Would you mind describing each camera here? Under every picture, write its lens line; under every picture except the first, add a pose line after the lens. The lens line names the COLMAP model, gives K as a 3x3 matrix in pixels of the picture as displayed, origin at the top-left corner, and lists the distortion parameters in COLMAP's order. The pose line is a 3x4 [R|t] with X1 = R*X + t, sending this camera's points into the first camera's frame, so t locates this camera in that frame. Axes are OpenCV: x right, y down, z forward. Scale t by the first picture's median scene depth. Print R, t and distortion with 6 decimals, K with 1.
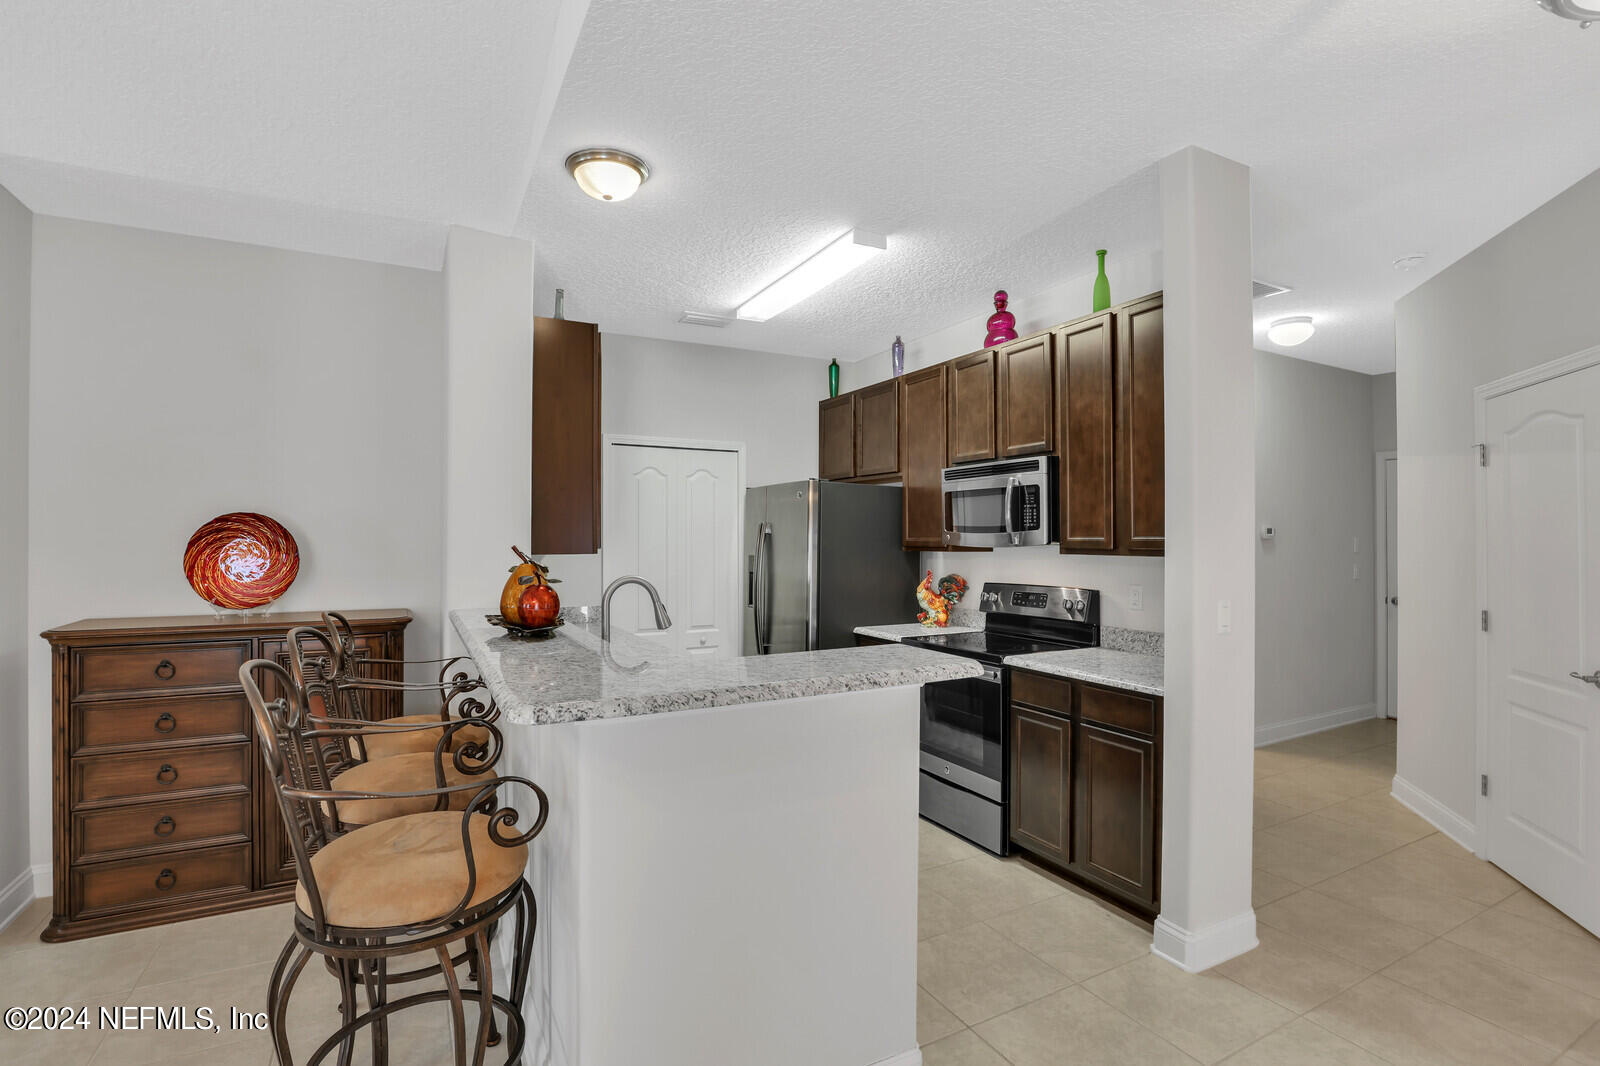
lens RADIAL K [[759.3, 0, 798.4], [0, 759.3, 535.7], [0, 0, 1]] dist [-0.017008, 0.000364]
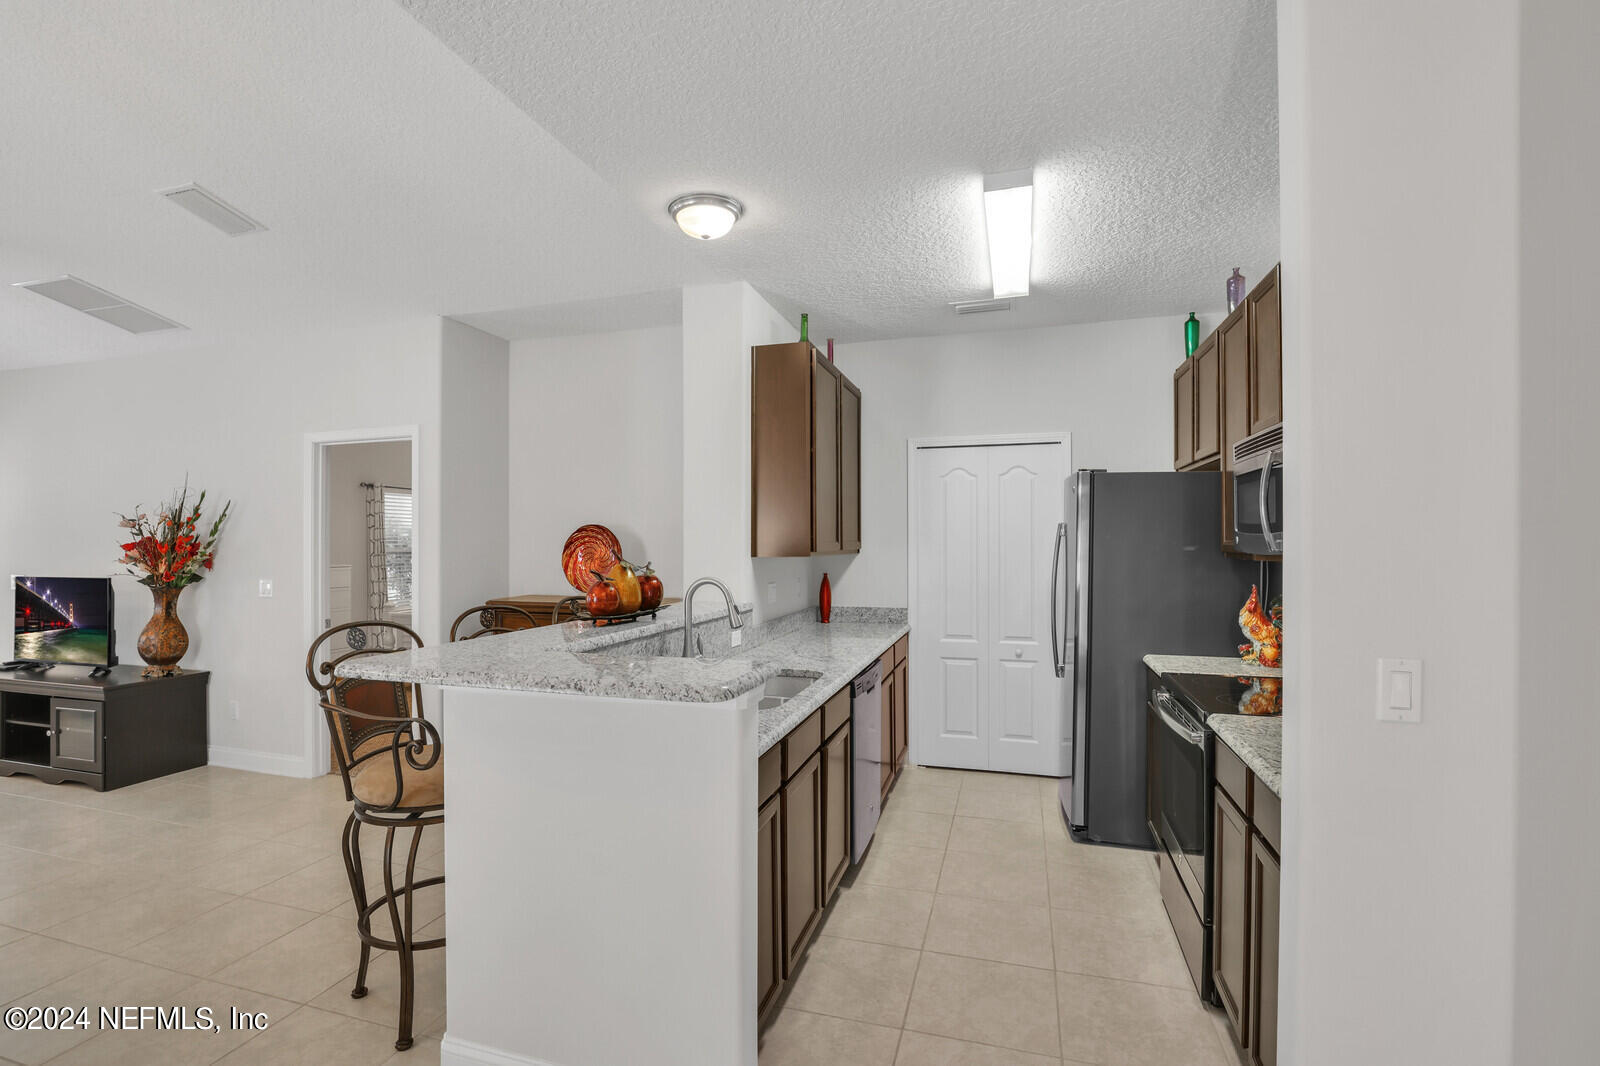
lens RADIAL K [[759.3, 0, 803.8], [0, 759.3, 536.5], [0, 0, 1]] dist [-0.017008, 0.000364]
pose [[0.695004, -0.007313, -0.718969, 0.517213], [0.006237, 0.999972, -0.004141, -0.000700], [0.718979, -0.001606, 0.695030, 0.261789]]
